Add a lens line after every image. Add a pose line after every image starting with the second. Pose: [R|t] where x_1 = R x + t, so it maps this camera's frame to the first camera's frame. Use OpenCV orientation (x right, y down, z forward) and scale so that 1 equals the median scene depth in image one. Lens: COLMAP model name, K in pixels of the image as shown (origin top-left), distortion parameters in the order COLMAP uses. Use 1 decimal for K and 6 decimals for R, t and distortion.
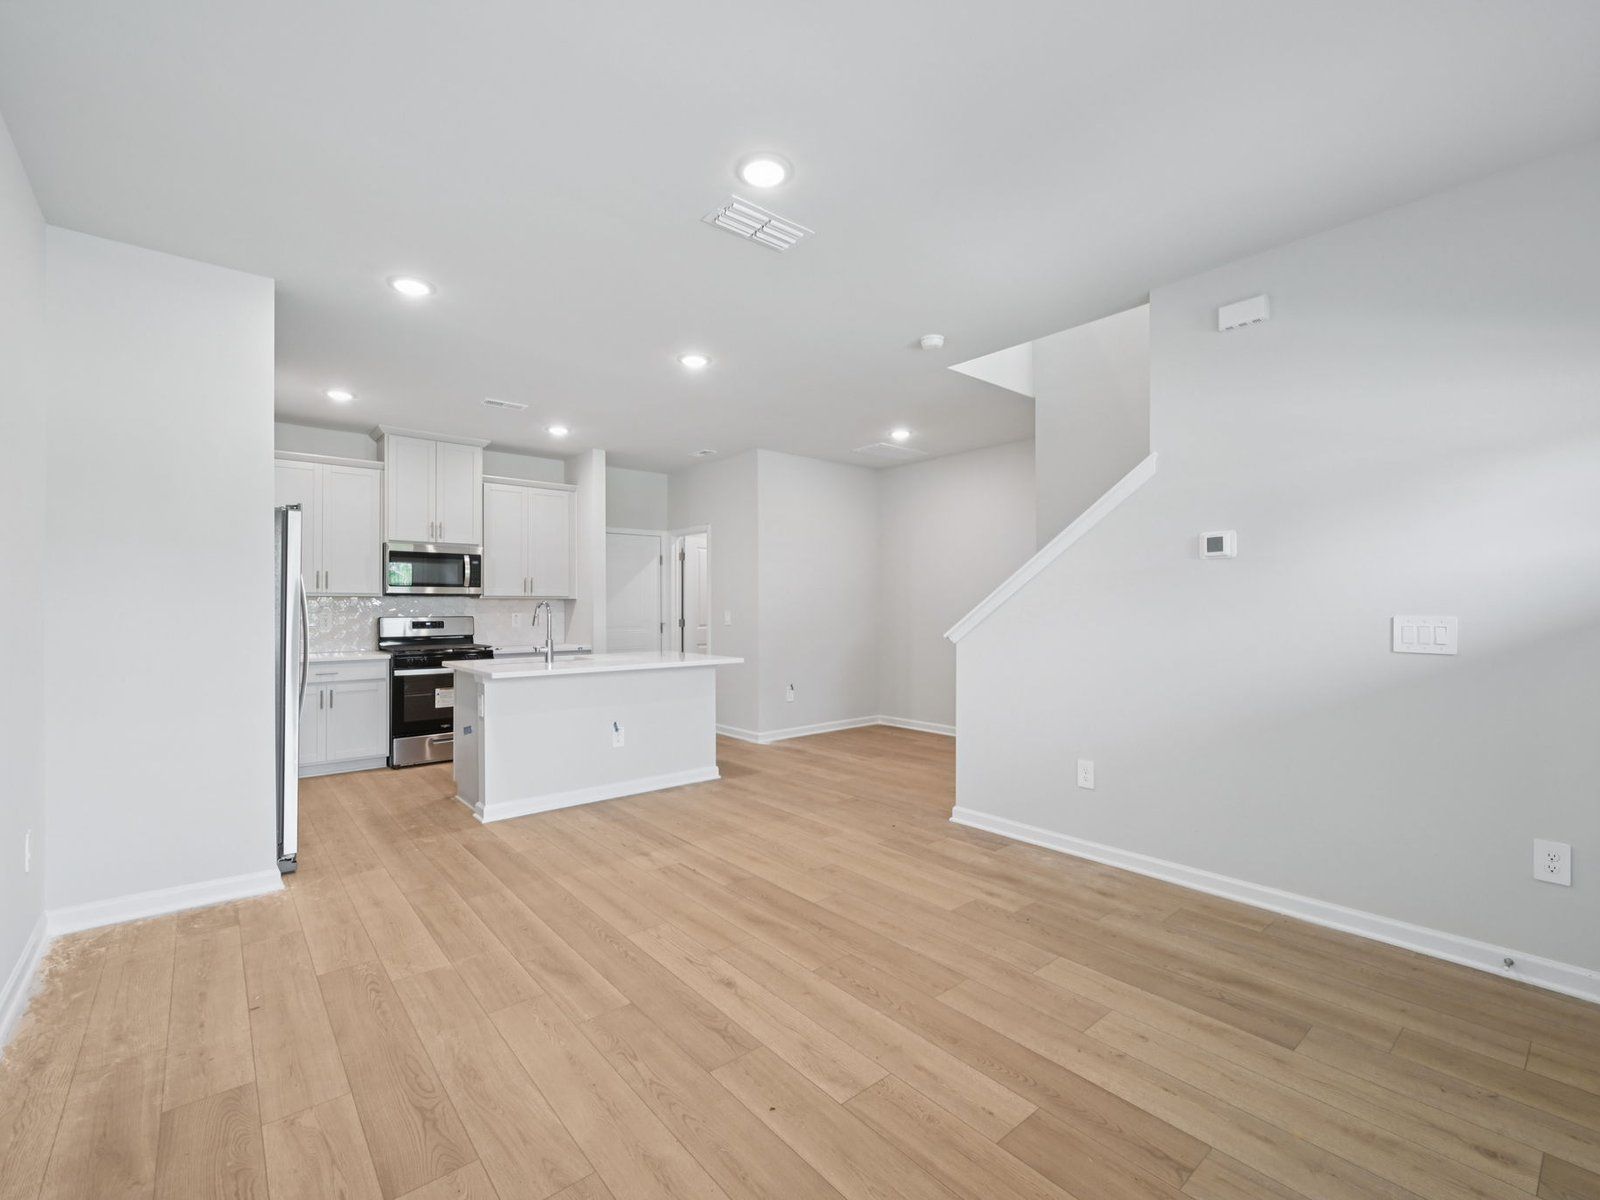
lens RADIAL K [[707.3, 0, 800.0], [0, 707.3, 600.0], [0, 0, 1]] dist [0.001682, 0.000207]
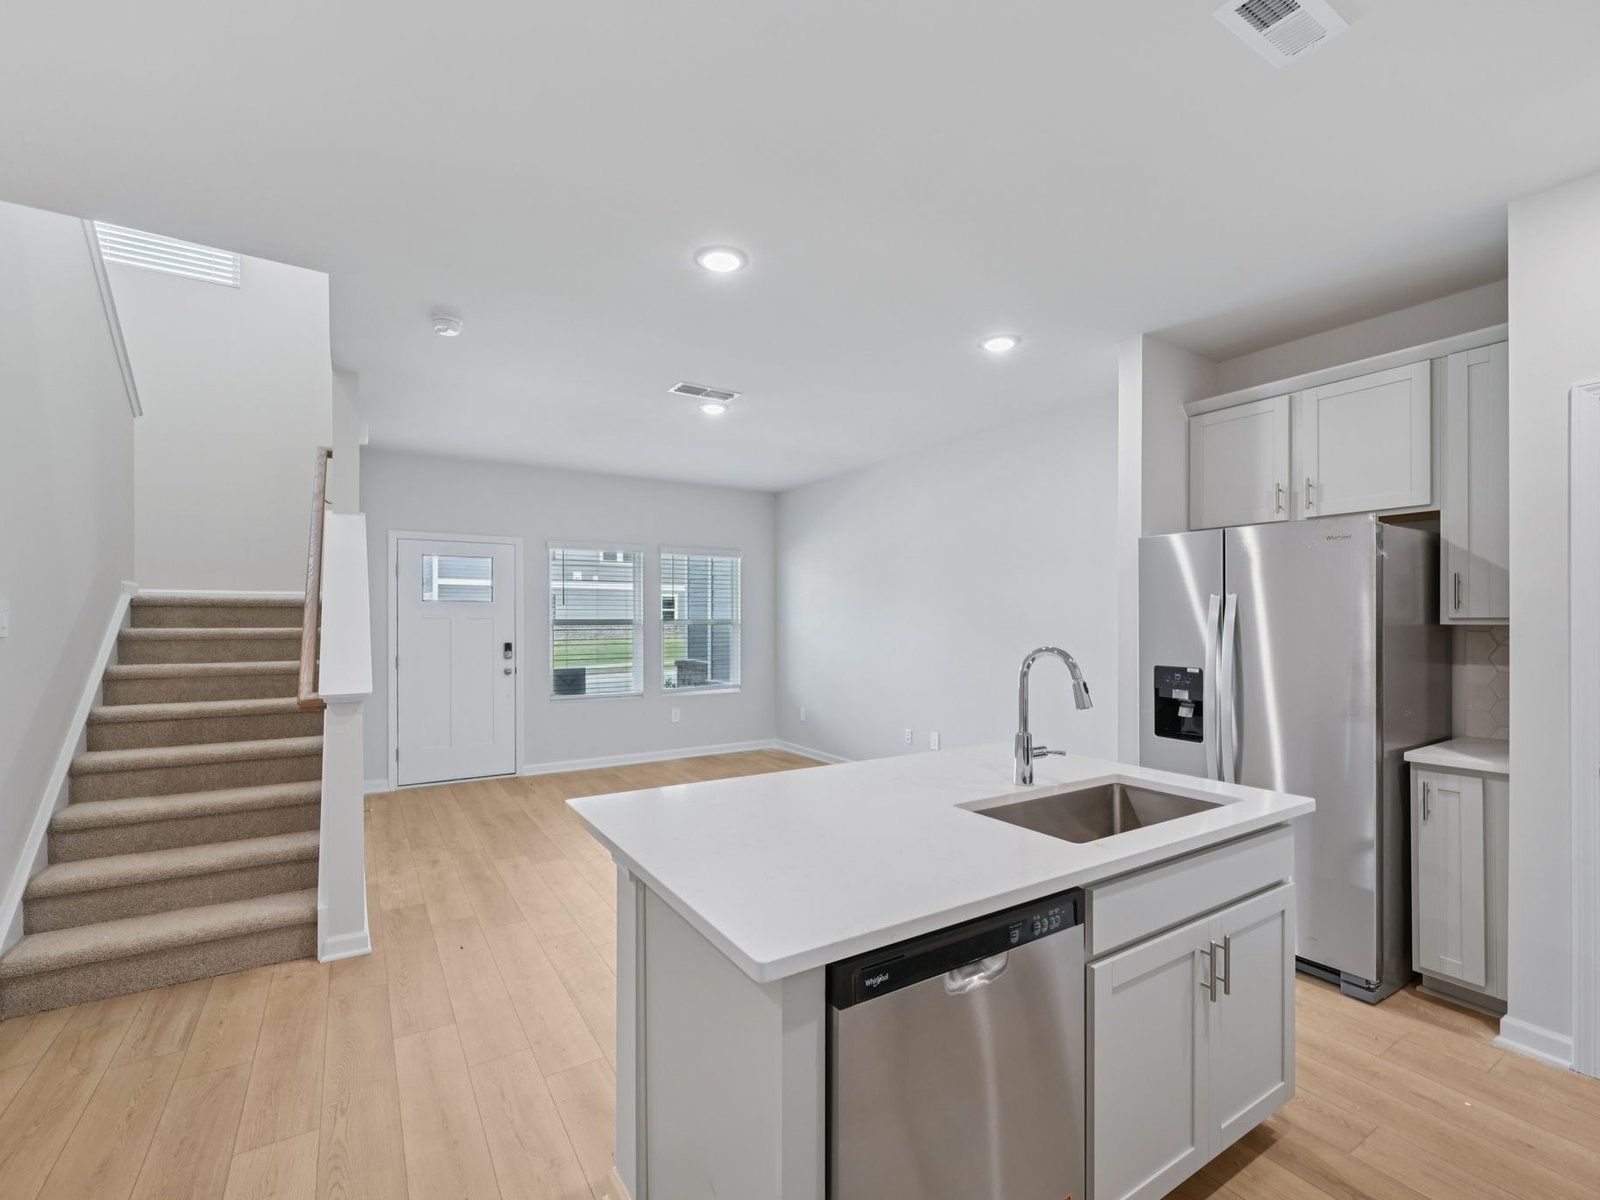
lens RADIAL K [[707.3, 0, 800.0], [0, 707.3, 600.0], [0, 0, 1]] dist [0.001682, 0.000207]
pose [[-0.990529, 0.008526, 0.137040, -0.420546], [0.003366, 0.999278, -0.037843, -0.015406], [-0.137264, -0.037023, -0.989842, 2.226430]]
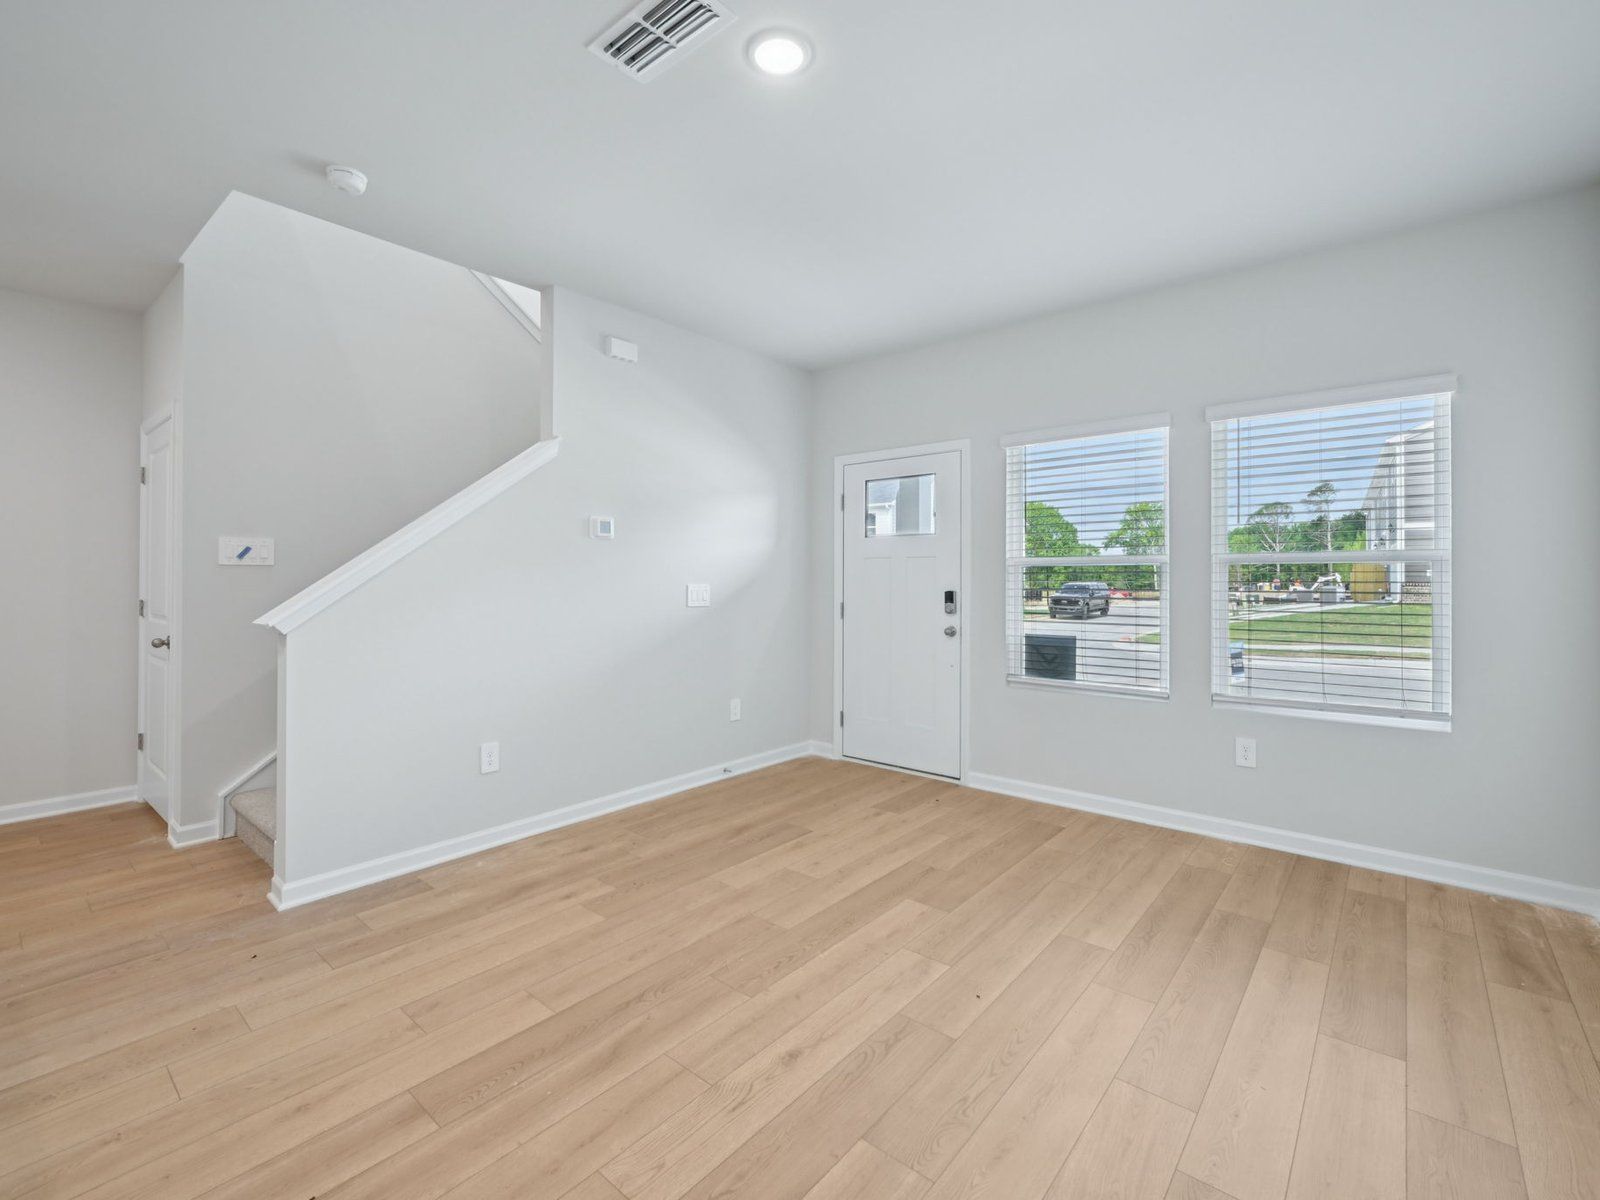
lens RADIAL K [[720.1, 0, 800.0], [0, 720.1, 567.0], [0, 0, 1]] dist [-0.000434, -0.000068]
pose [[-0.170942, 0.018653, 0.985104, -0.694982], [-0.010663, 0.999727, -0.020781, 0.012673], [-0.985223, -0.014056, -0.170697, 0.877693]]
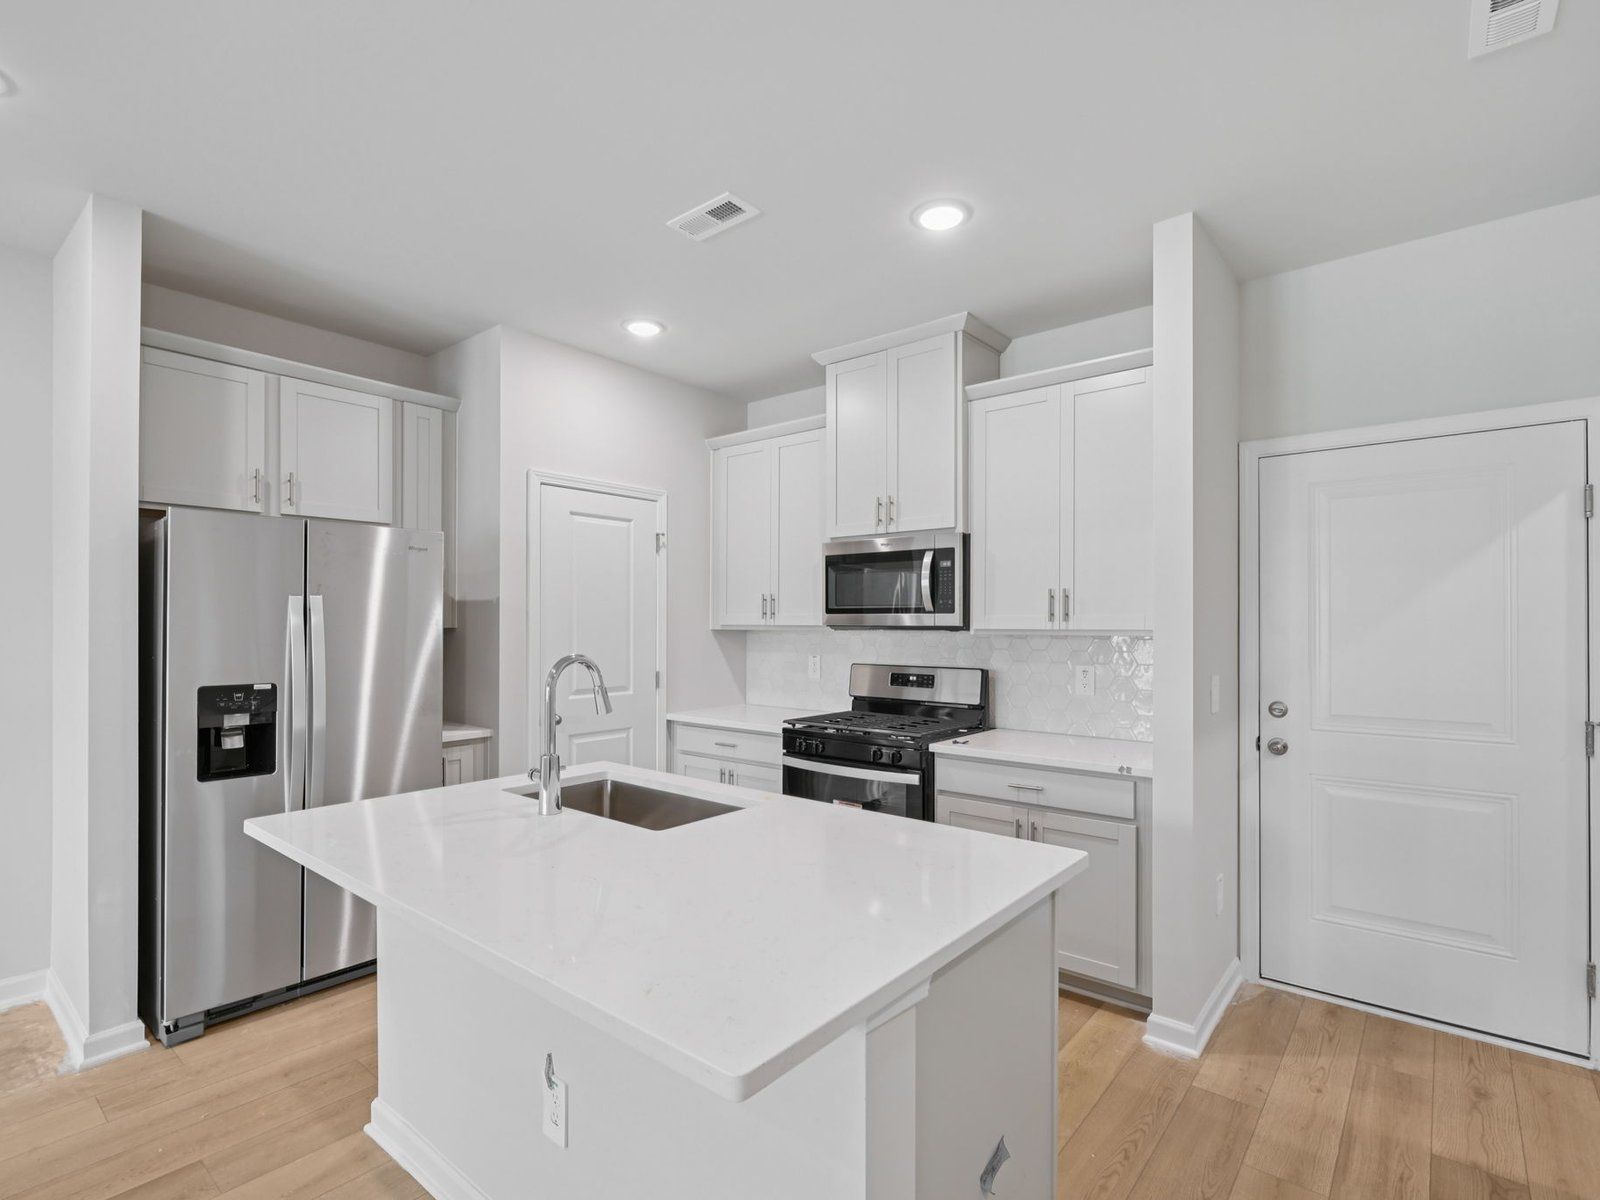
lens RADIAL K [[781.8, 0, 799.4], [0, 781.8, 616.7], [0, 0, 1]] dist [-0.001546, -0.000234]
pose [[0.177032, -0.007861, -0.984174, 0.145793], [0.004177, 0.999965, -0.007236, -0.023137], [0.984196, -0.002830, 0.177058, 1.613621]]
